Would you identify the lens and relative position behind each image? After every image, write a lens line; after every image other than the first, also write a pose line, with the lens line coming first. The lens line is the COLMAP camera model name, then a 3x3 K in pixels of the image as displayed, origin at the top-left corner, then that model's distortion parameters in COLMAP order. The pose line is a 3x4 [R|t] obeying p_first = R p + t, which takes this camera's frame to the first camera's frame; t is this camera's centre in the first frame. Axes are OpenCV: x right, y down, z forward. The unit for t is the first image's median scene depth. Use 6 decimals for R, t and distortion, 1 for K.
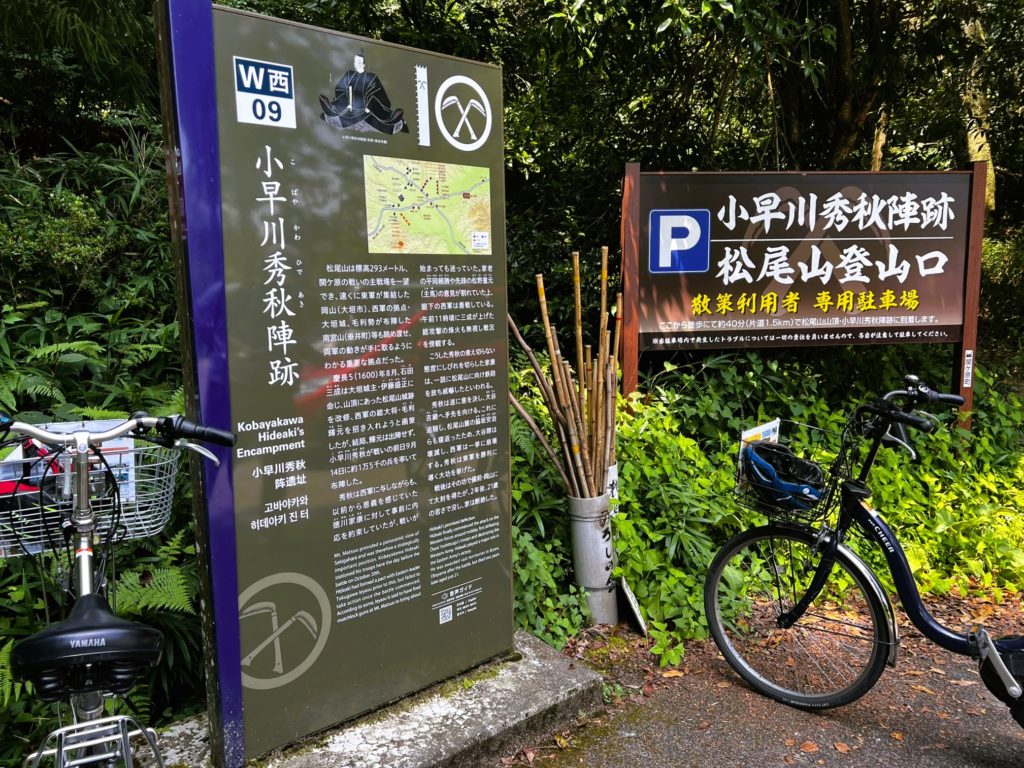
lens RADIAL K [[772.4, 0, 512.0], [0, 772.4, 389.7], [0, 0, 1]] dist [0.049728, -0.001319]
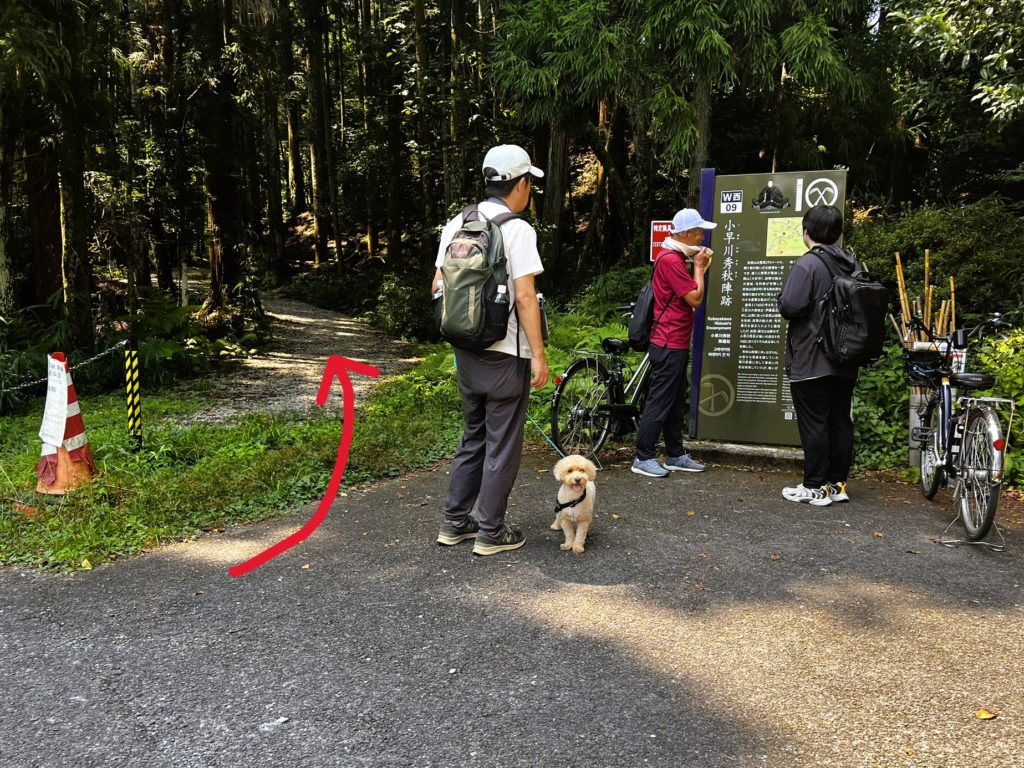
lens RADIAL K [[772.4, 0, 510.6], [0, 772.4, 384.6], [0, 0, 1]] dist [0.049728, -0.001319]
pose [[0.412759, 0.124216, -0.902330, 1.810054], [-0.147416, 0.986707, 0.068398, 0.185475], [0.898832, 0.104786, 0.425584, -0.784250]]
